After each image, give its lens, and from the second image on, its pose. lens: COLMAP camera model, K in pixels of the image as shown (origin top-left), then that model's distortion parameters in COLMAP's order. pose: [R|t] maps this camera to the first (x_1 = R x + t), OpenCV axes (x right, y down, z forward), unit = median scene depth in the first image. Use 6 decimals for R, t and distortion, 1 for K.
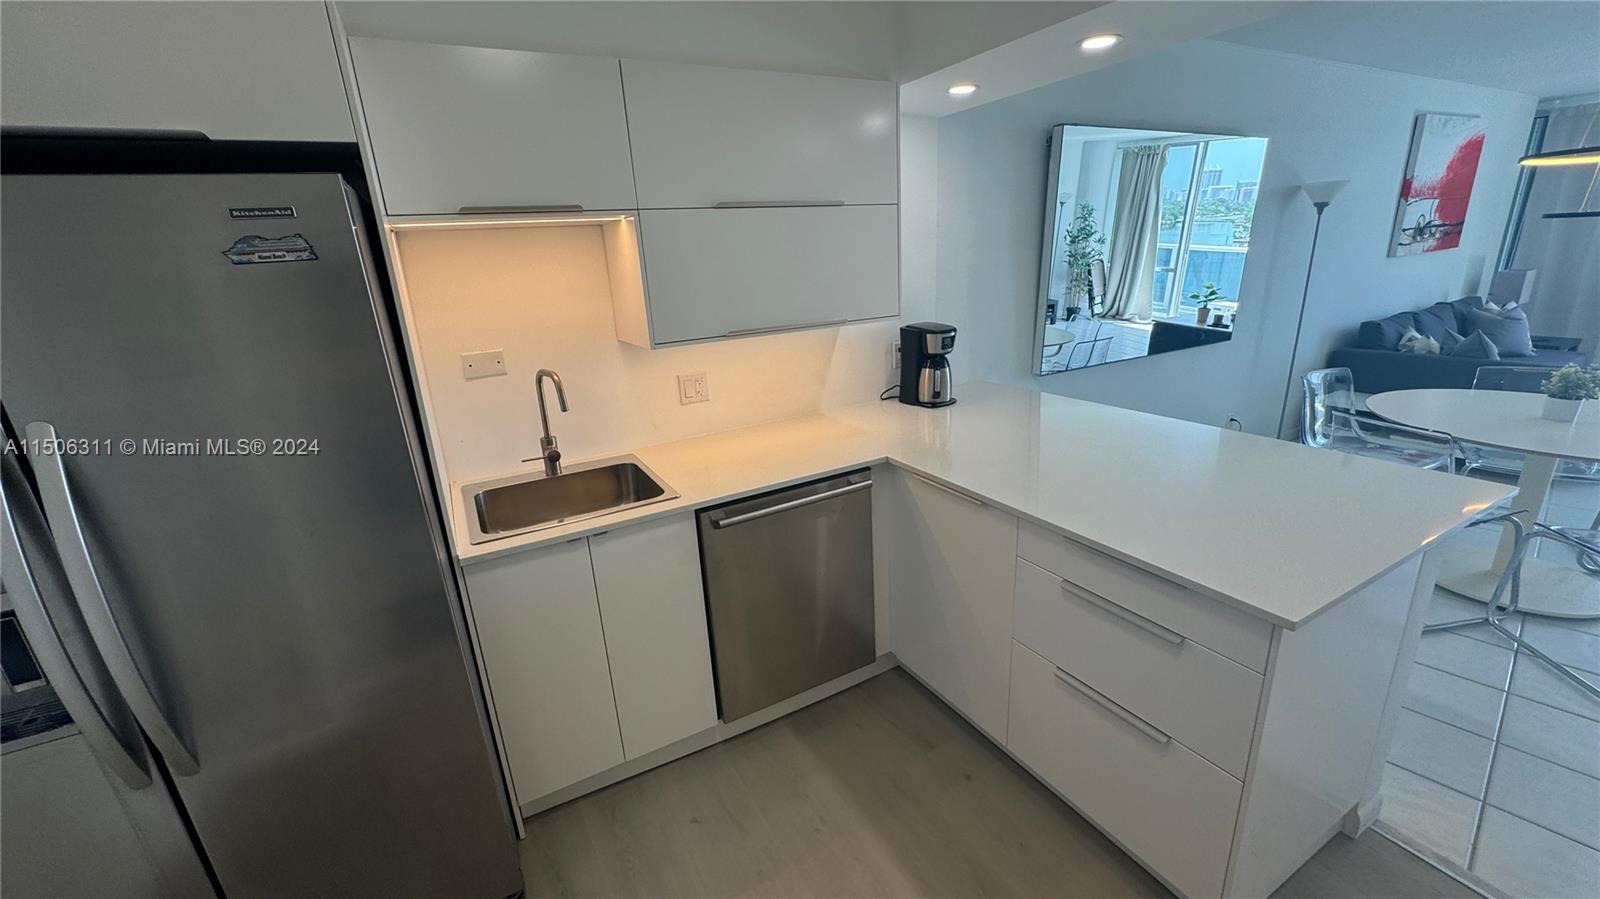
lens RADIAL K [[640.7, 0, 800.0], [0, 640.7, 449.5], [0, 0, 1]] dist [-0.002607, 0.000183]
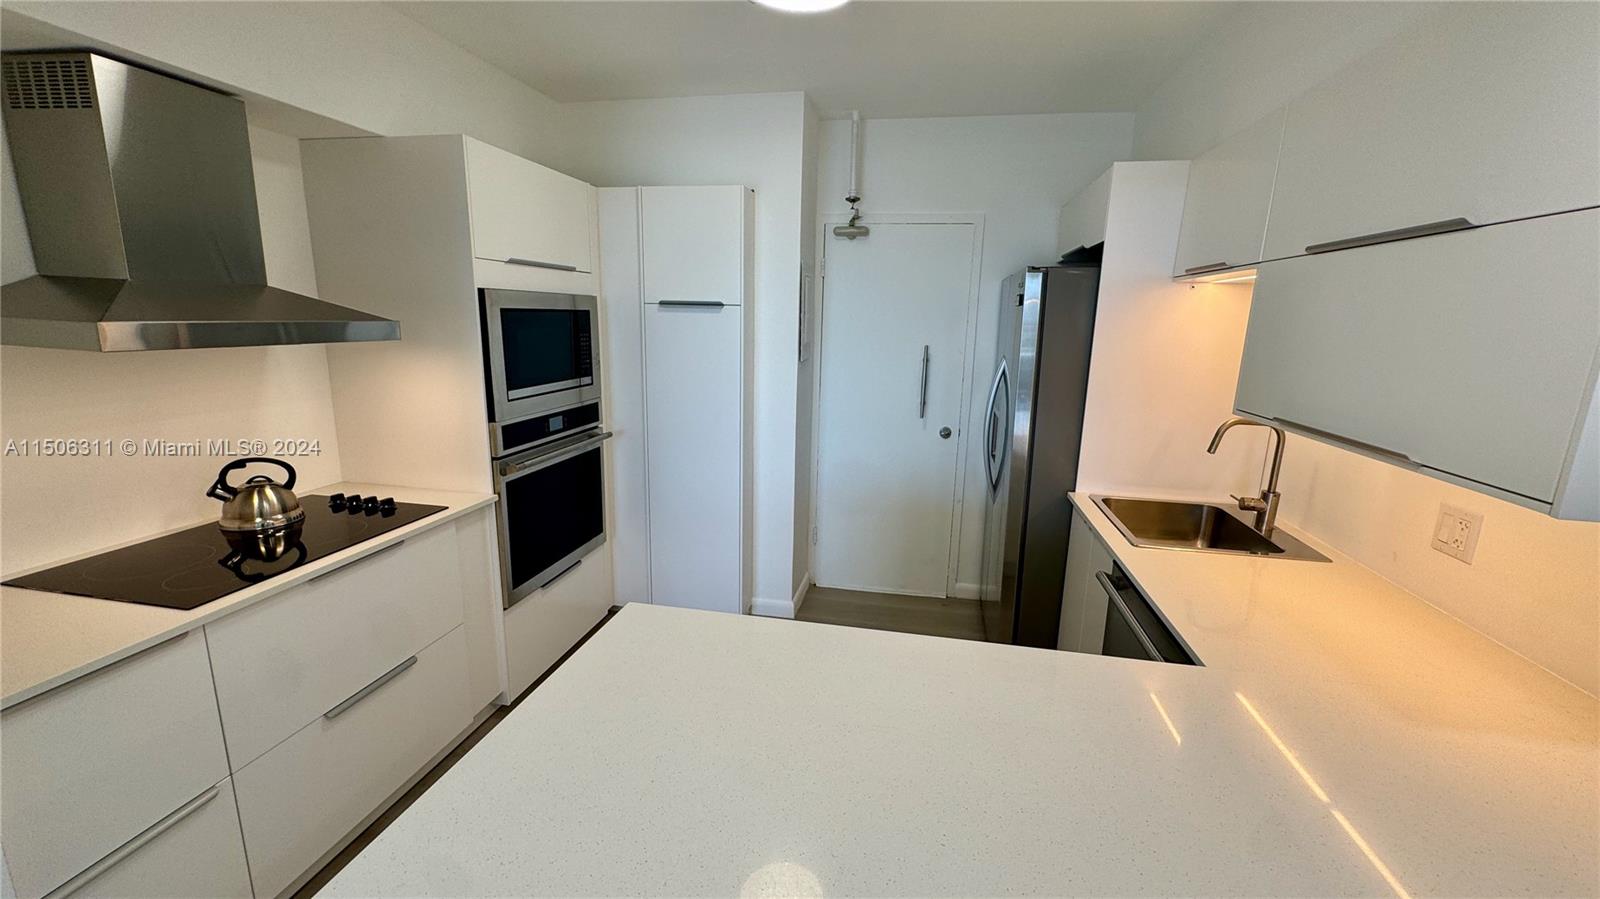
lens RADIAL K [[640.7, 0, 800.0], [0, 640.7, 449.5], [0, 0, 1]] dist [-0.002607, 0.000183]
pose [[-0.645787, 0.197209, -0.737609, 0.803382], [-0.213713, 0.880763, 0.422591, -0.346197], [0.732998, 0.430541, -0.526639, 0.998883]]
